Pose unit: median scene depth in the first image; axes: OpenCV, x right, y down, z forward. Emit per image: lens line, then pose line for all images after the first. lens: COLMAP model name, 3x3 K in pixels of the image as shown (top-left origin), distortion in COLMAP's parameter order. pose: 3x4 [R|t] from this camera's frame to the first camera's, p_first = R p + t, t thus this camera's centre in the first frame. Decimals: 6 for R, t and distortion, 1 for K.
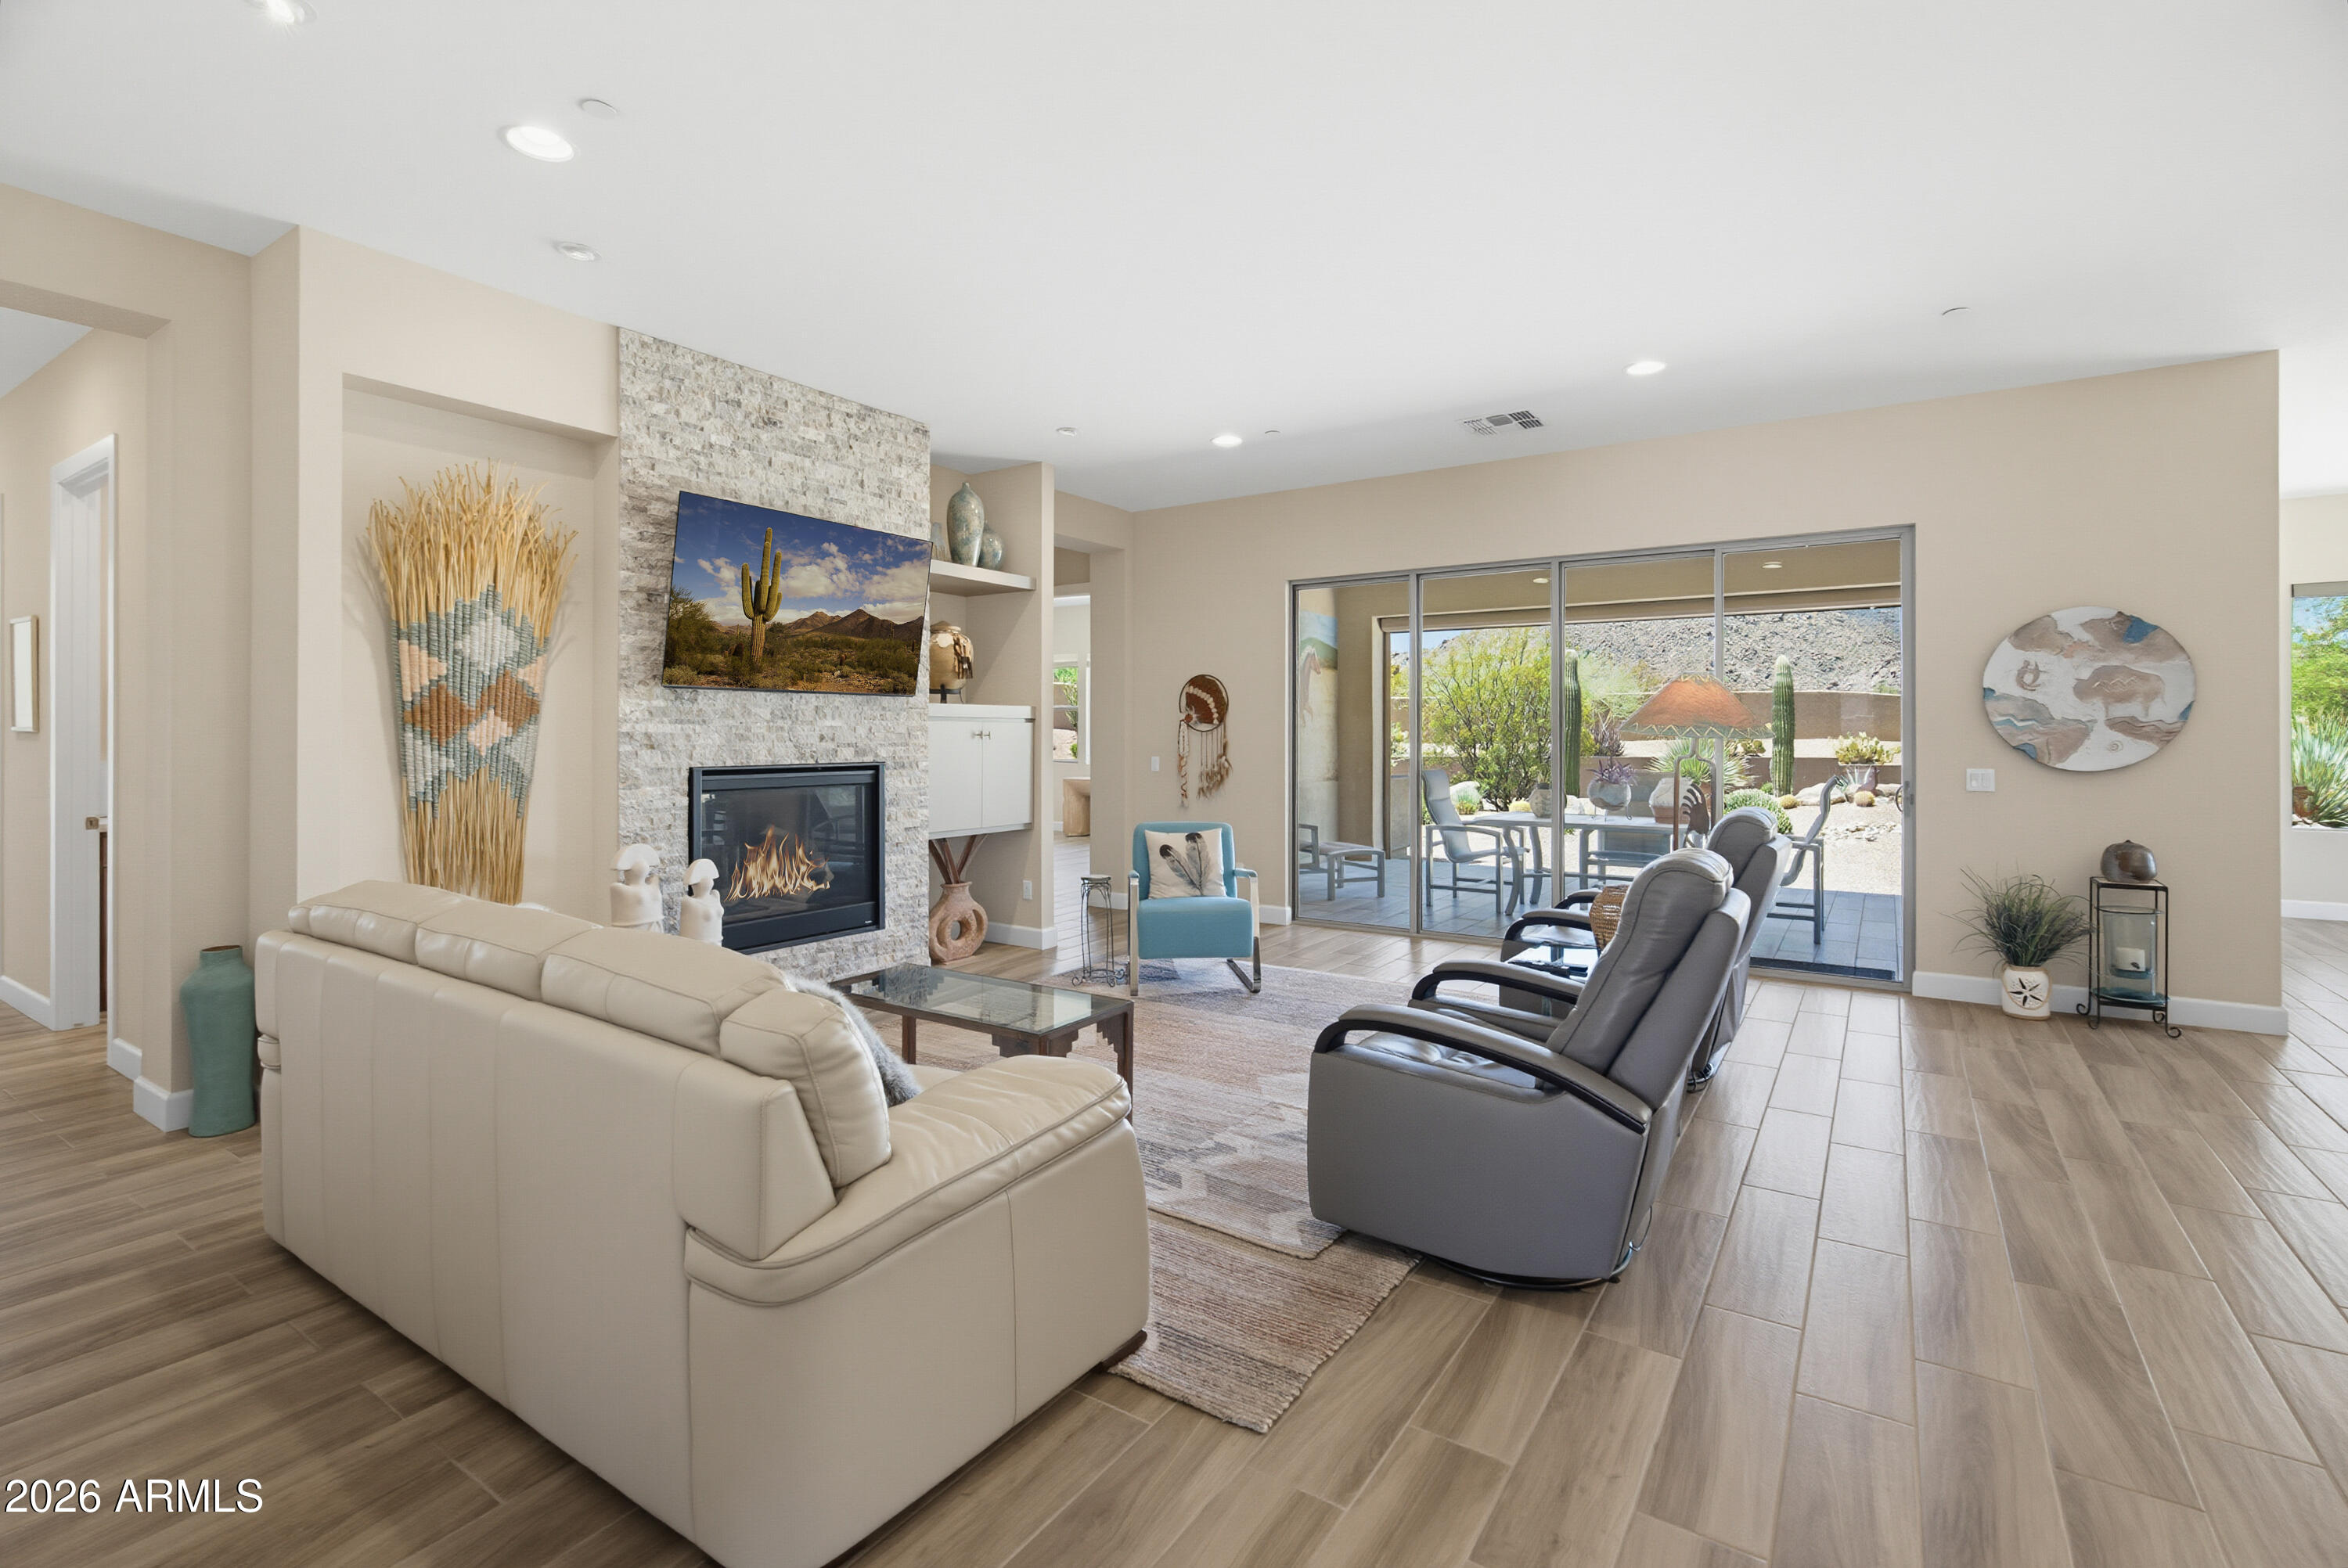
lens RADIAL K [[1086.1, 0, 1157.9], [0, 1086.1, 706.9], [0, 0, 1]] dist [-0.001289, 0.002057]
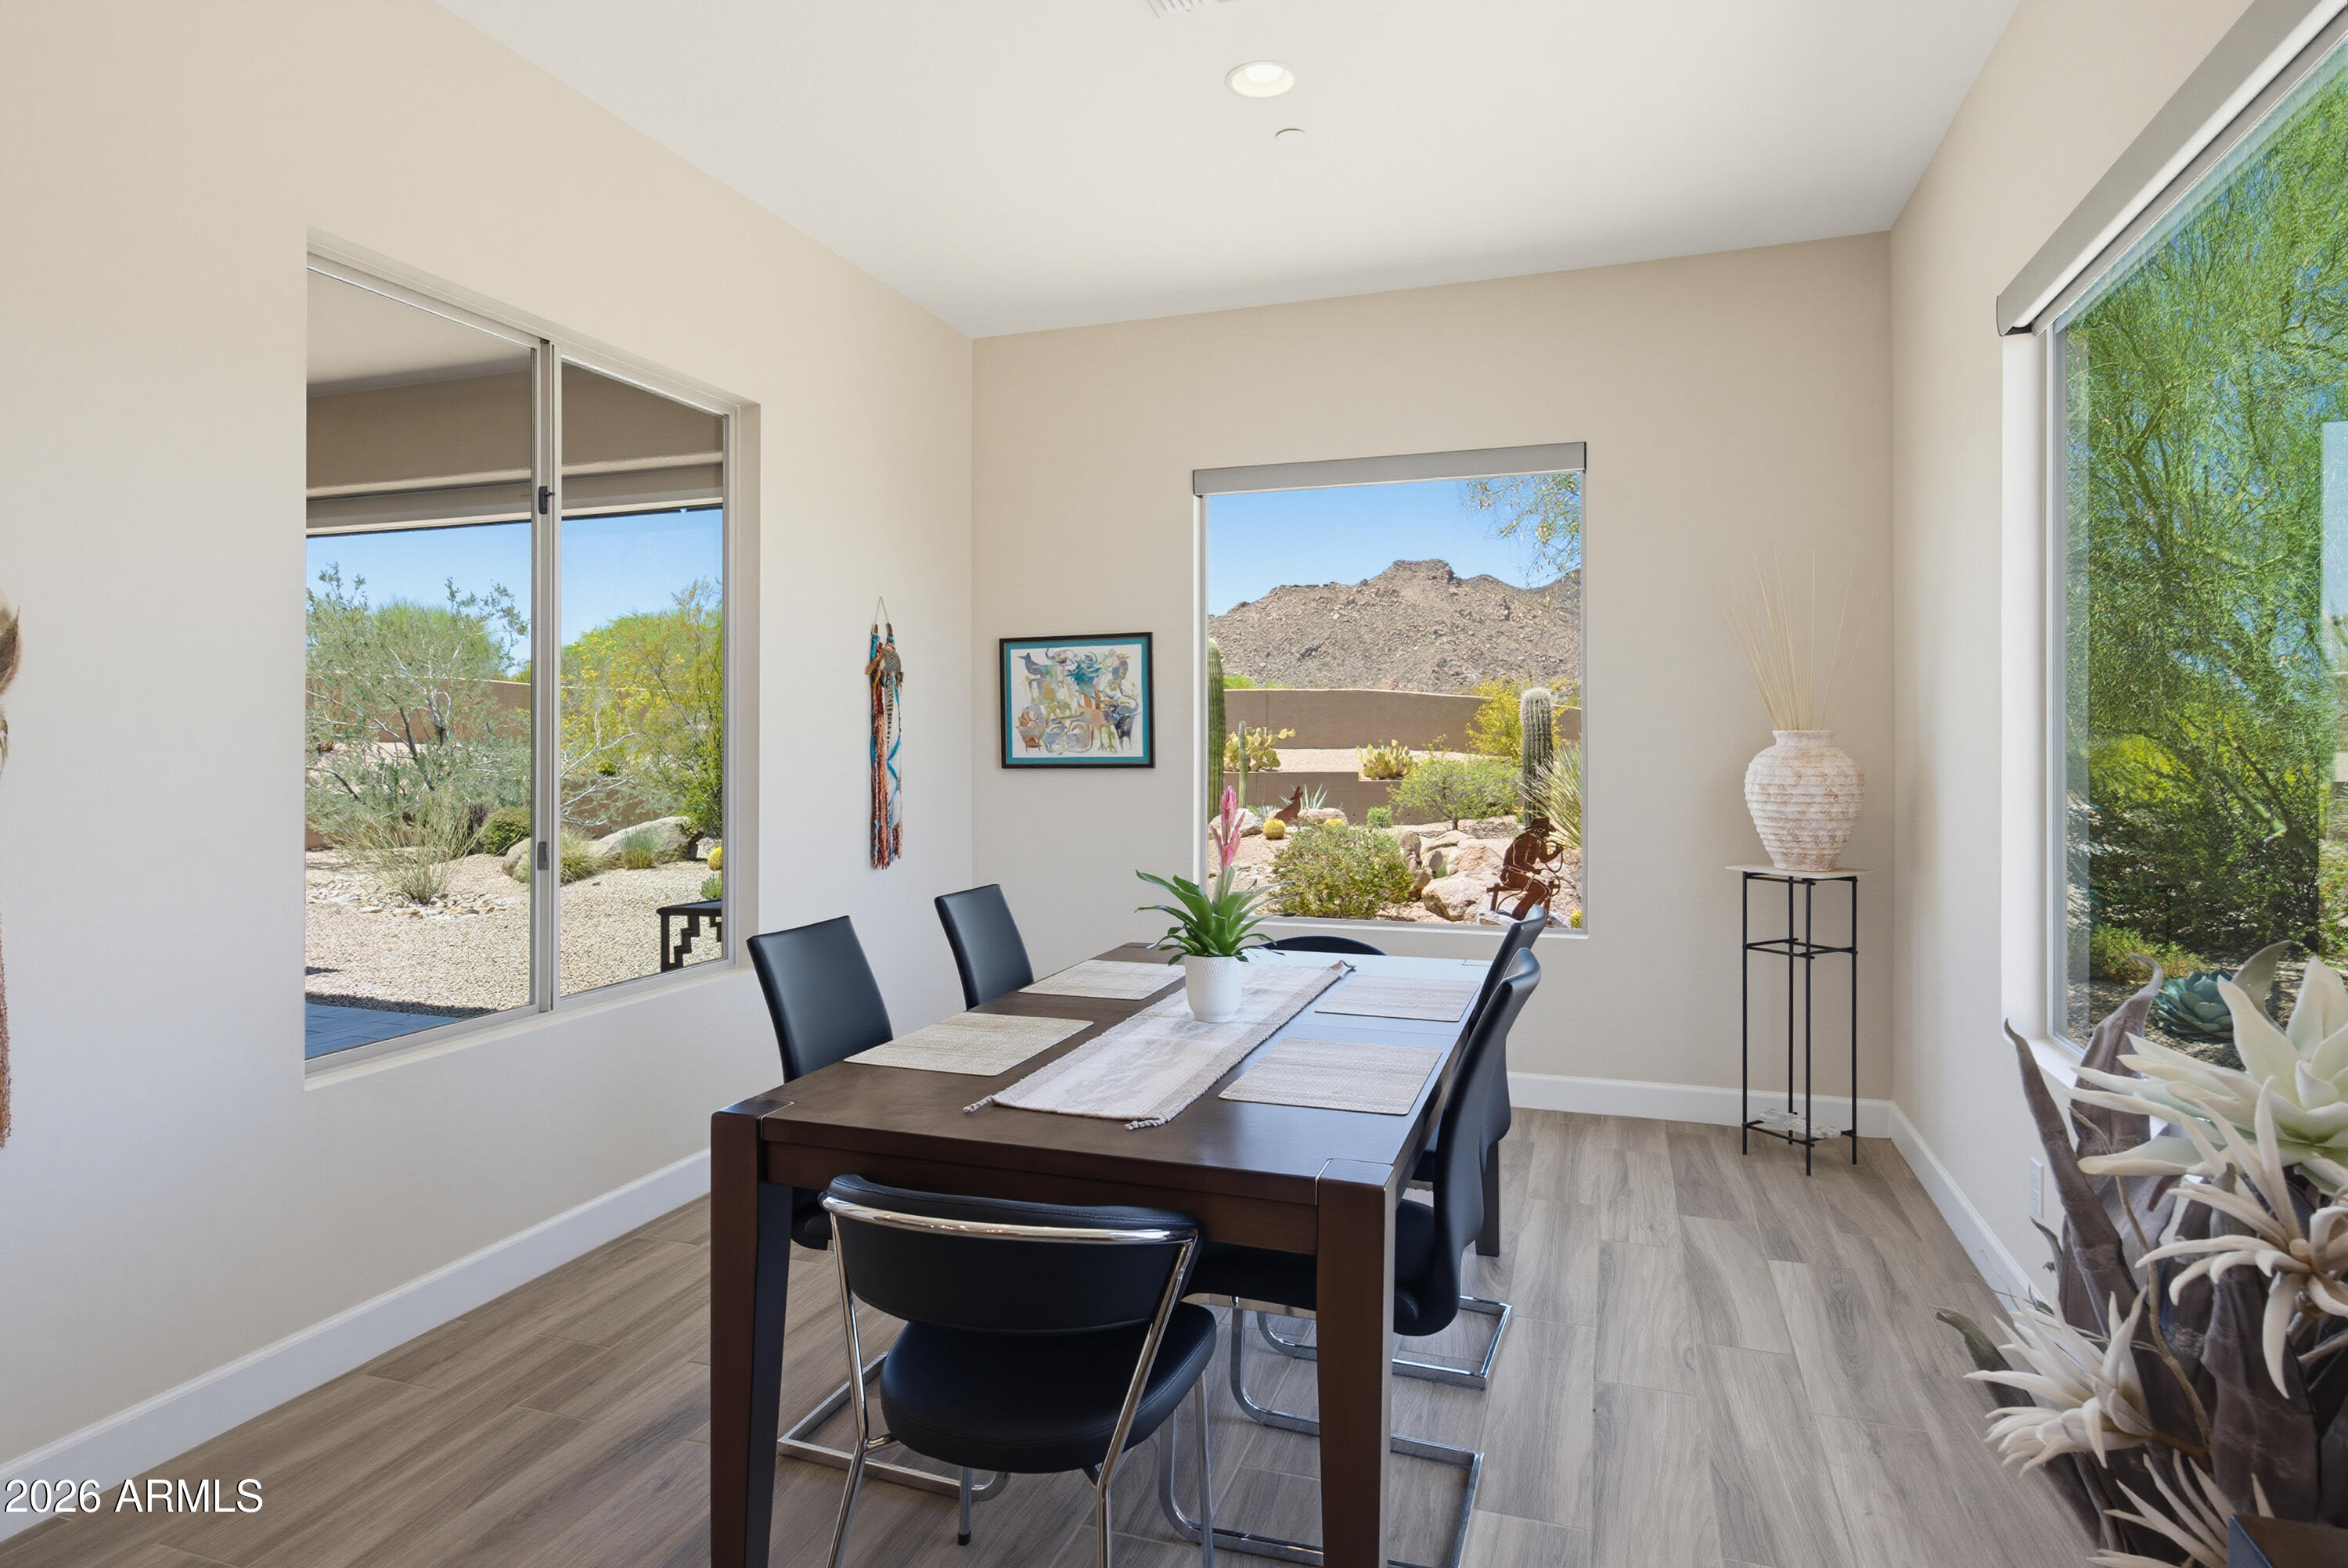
lens RADIAL K [[1289.8, 0, 1168.9], [0, 1289.8, 744.9], [0, 0, 1]] dist [0.002908, 0.000041]
pose [[0.966002, -0.000961, 0.258534, 1.314588], [-0.006076, 0.999633, 0.026418, 0.014073], [-0.258464, -0.027091, 0.965641, 0.572730]]
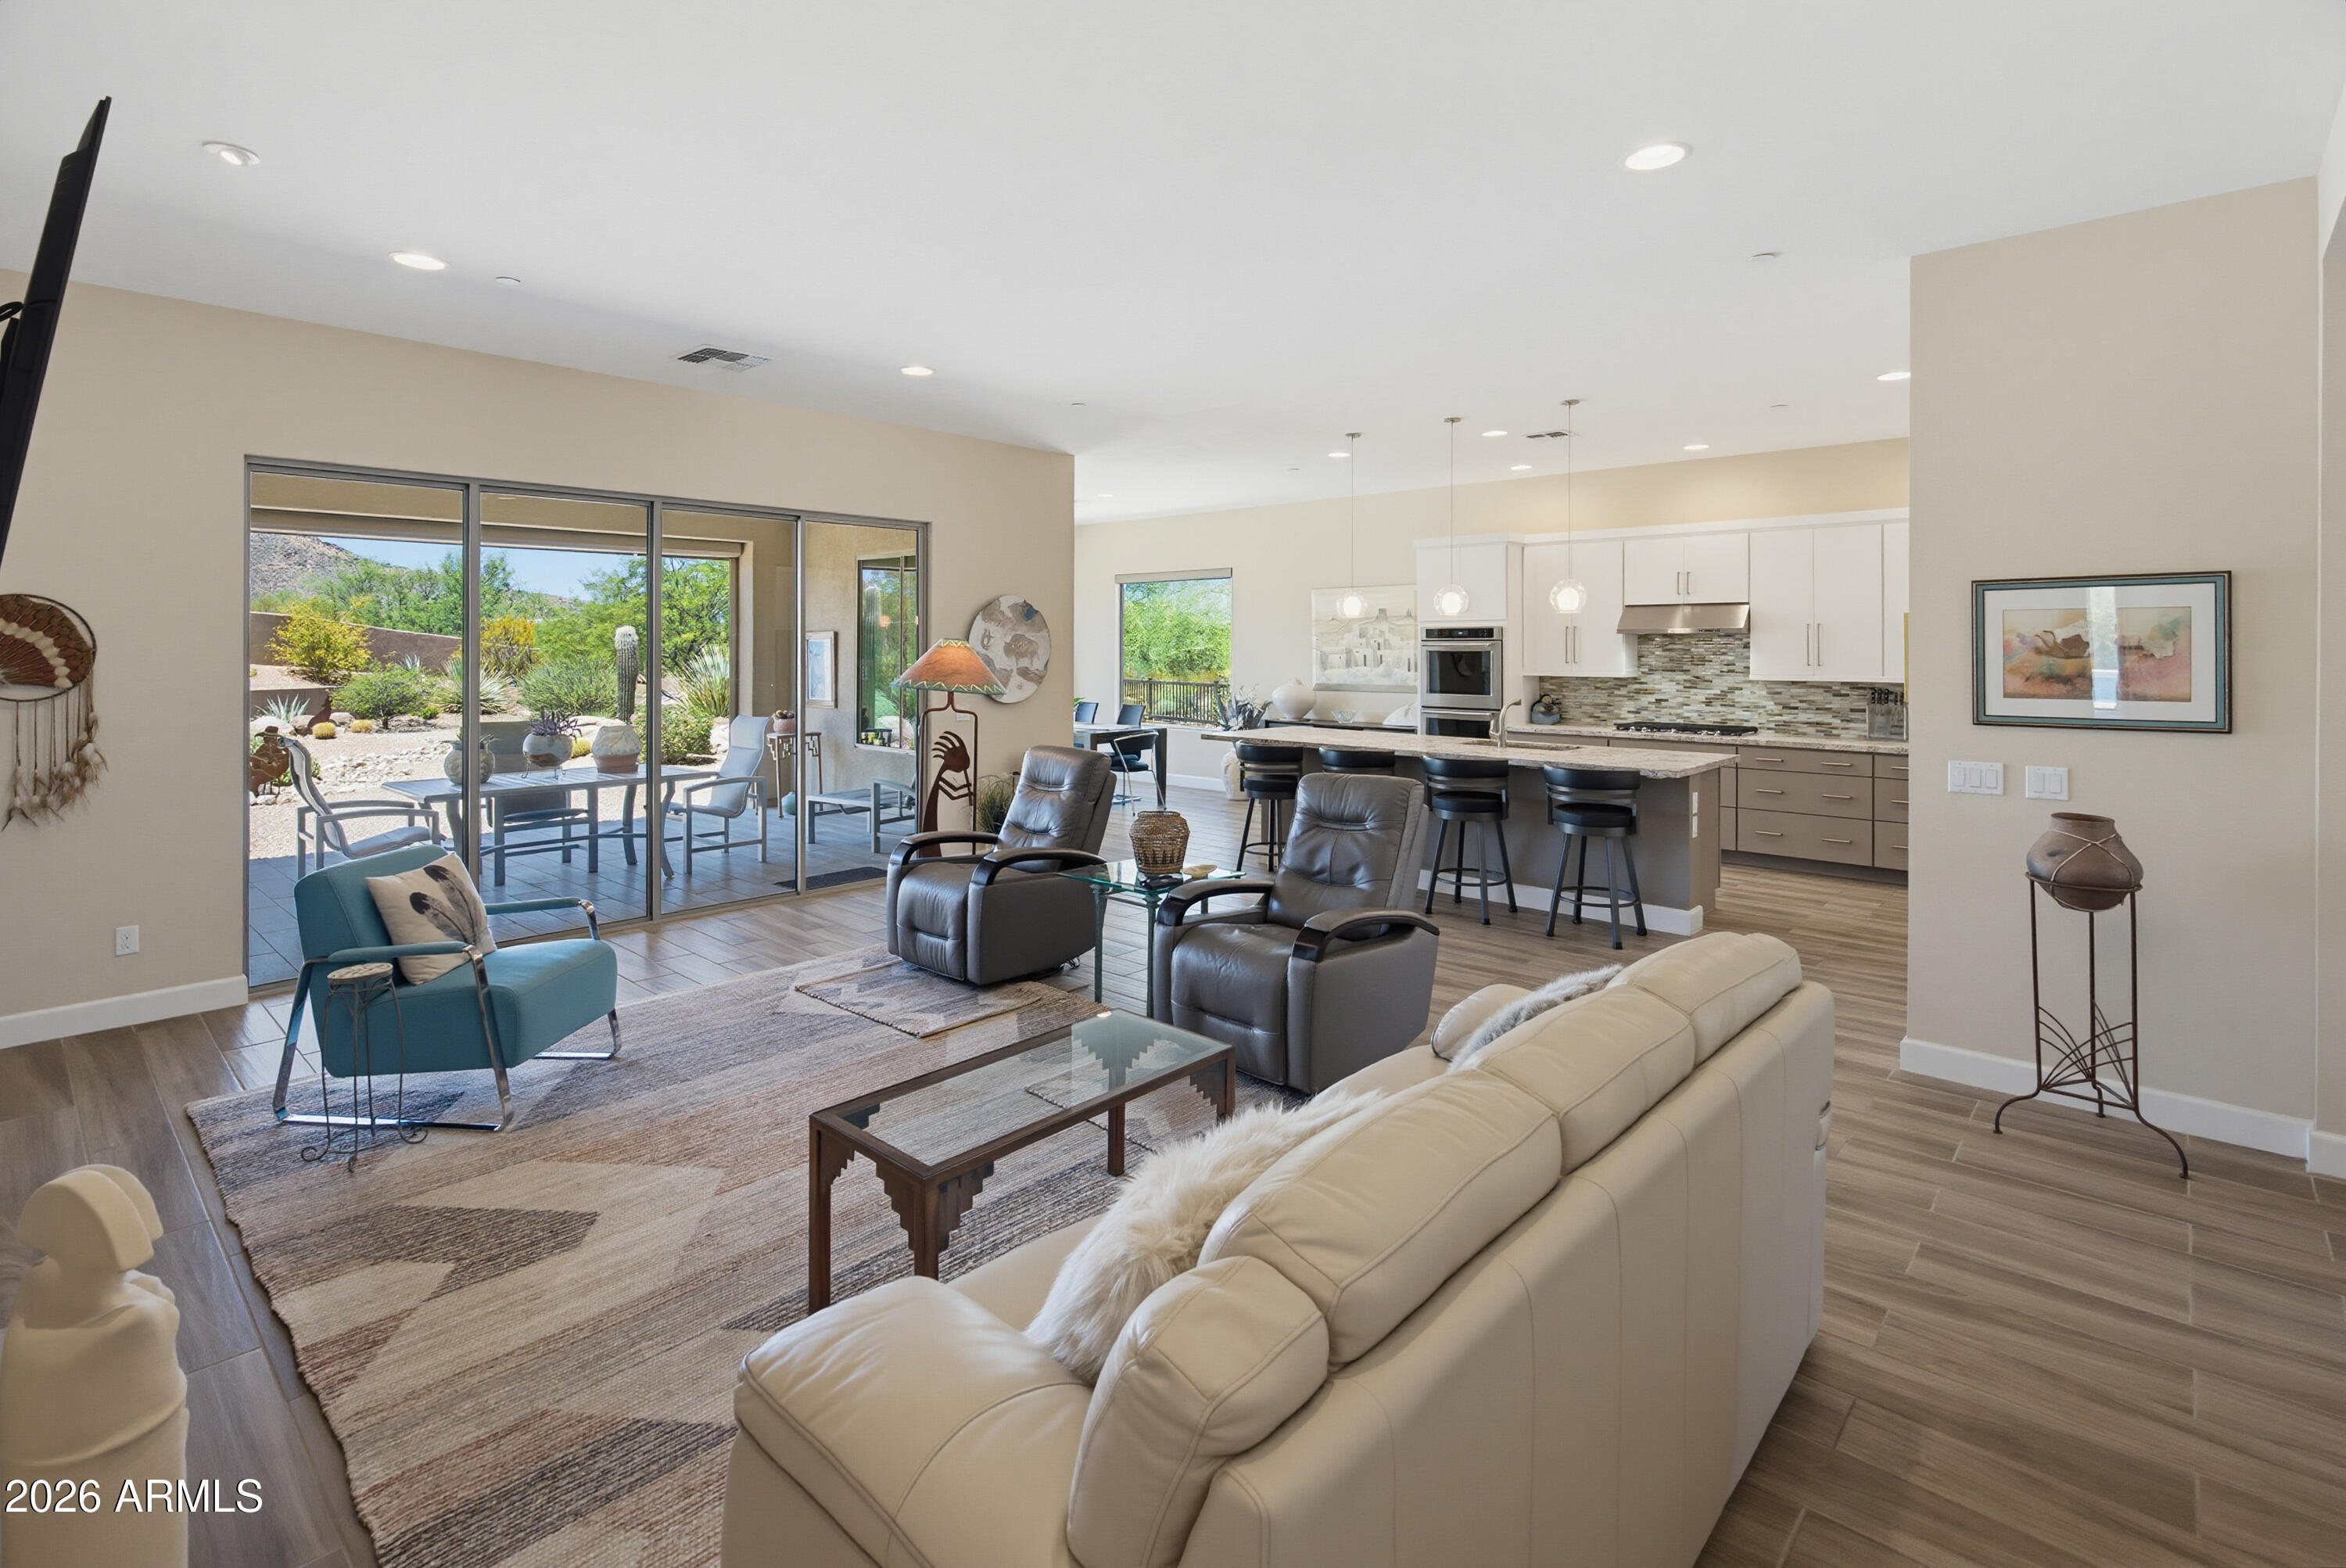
lens RADIAL K [[1085.4, 0, 1183.4], [0, 1085.4, 647.3], [0, 0, 1]] dist [-0.001289, 0.002057]
pose [[0.137368, -0.000922, 0.990520, -0.631130], [-0.026110, 0.999649, 0.004552, -0.032590], [-0.990176, -0.026488, 0.137296, 0.545882]]
